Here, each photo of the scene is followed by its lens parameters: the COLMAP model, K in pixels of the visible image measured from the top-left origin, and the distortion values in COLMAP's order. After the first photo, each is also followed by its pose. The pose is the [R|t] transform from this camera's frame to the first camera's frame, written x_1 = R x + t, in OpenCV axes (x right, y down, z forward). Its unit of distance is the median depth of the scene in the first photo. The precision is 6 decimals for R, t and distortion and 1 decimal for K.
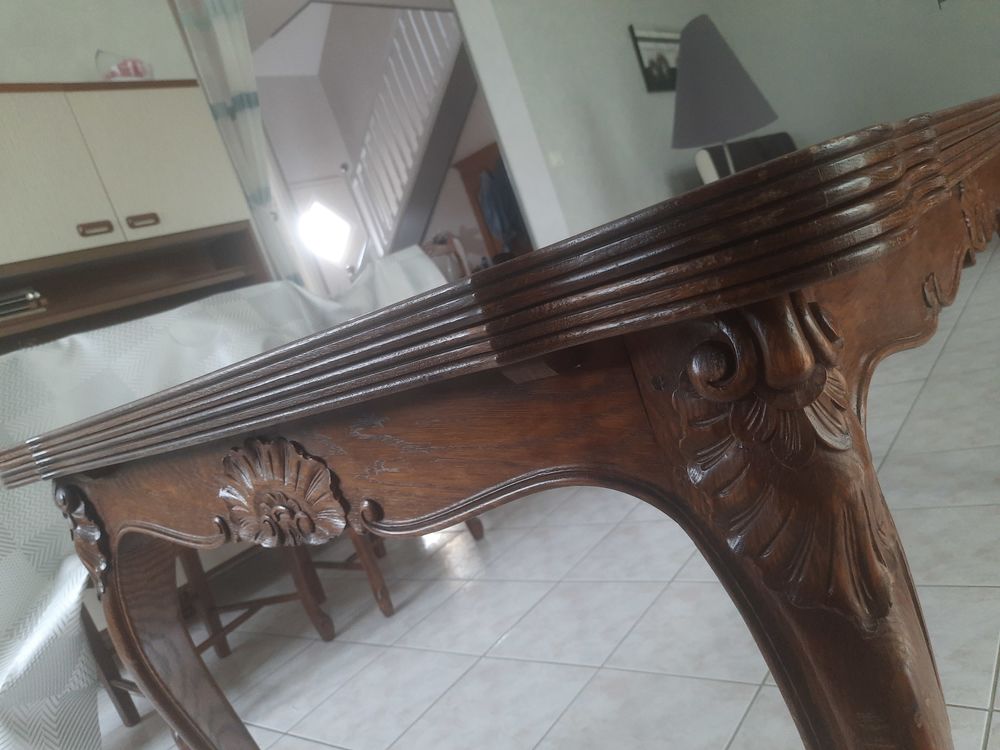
lens RADIAL K [[722.8, 0, 500.0], [0, 722.8, 375.0], [0, 0, 1]] dist [0.003879, -0.004839]
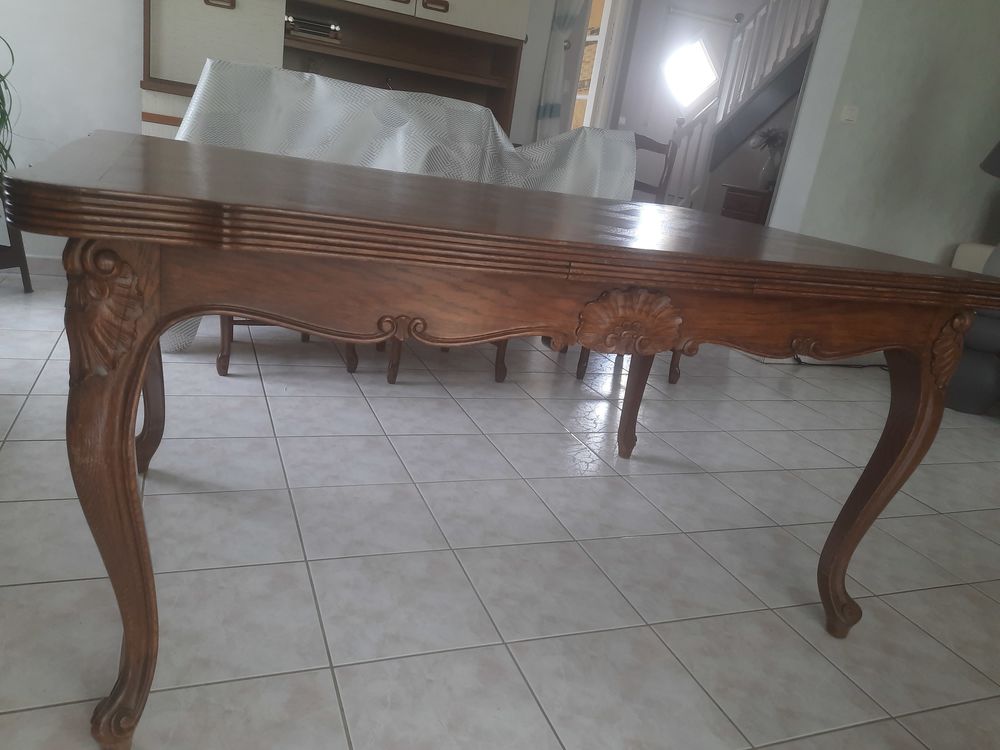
lens RADIAL K [[722.8, 0, 500.0], [0, 722.8, 375.0], [0, 0, 1]] dist [0.003879, -0.004839]
pose [[0.763616, 0.571478, -0.300506, 0.295008], [-0.488592, 0.815705, 0.309682, -0.140290], [0.422101, -0.089653, 0.902105, -0.078081]]
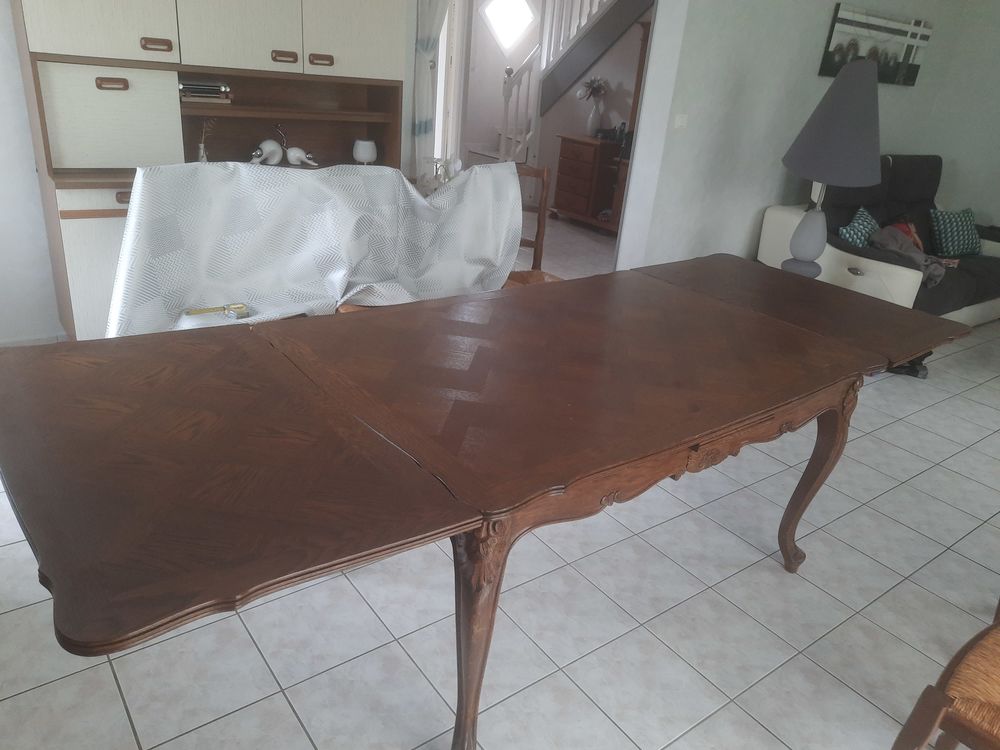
lens RADIAL K [[716.8, 0, 506.1], [0, 716.8, 361.6], [0, 0, 1]] dist [0.005879, -0.000536]
pose [[0.881938, 0.469461, -0.042324, 0.088940], [-0.436934, 0.847902, 0.300251, -0.290312], [0.176842, -0.246310, 0.952921, -0.263502]]
